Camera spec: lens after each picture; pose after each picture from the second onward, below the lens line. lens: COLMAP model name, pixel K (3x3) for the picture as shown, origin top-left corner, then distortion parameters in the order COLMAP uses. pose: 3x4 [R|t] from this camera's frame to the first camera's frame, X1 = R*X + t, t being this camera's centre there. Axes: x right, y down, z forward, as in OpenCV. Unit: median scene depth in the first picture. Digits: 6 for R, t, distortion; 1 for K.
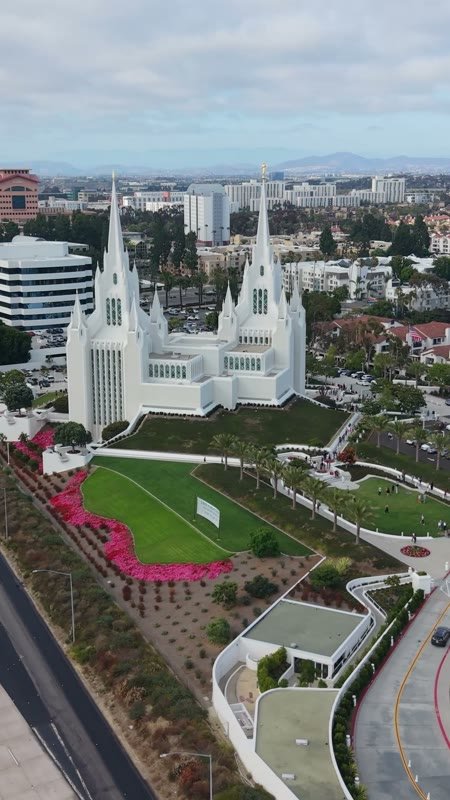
lens RADIAL K [[1008.2, 0, 225.0], [0, 1008.2, 400.0], [0, 0, 1]] dist [0.249955, -0.932382]
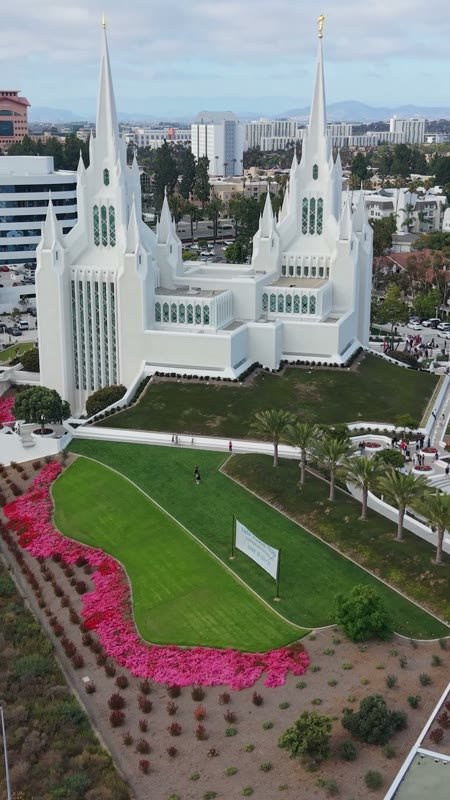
lens RADIAL K [[1008.2, 0, 225.0], [0, 1008.2, 400.0], [0, 0, 1]] dist [0.249955, -0.932382]
pose [[0.999971, 0.007439, -0.001788, -0.026891], [-0.007349, 0.998912, 0.046062, -0.001567], [0.002129, -0.046047, 0.998937, 0.319316]]
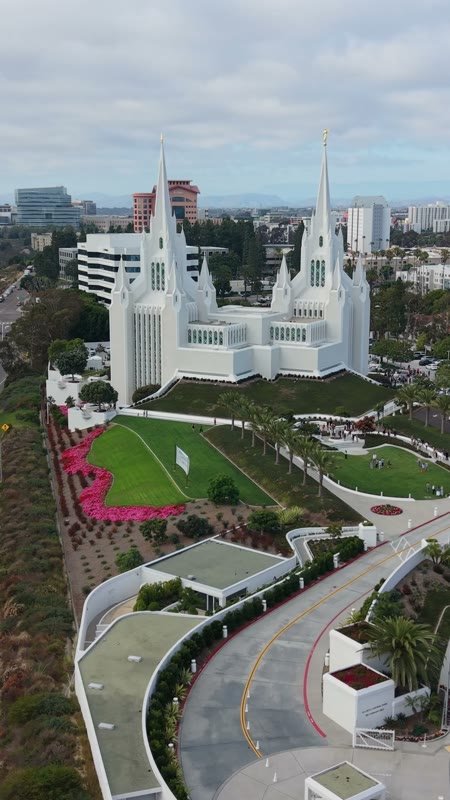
lens RADIAL K [[1008.2, 0, 225.0], [0, 1008.2, 400.0], [0, 0, 1]] dist [0.249955, -0.932382]
pose [[0.979967, 0.043649, -0.194318, 0.158867], [-0.049617, 0.998431, -0.025948, 0.058520], [0.192880, 0.035069, 0.980595, 0.048763]]
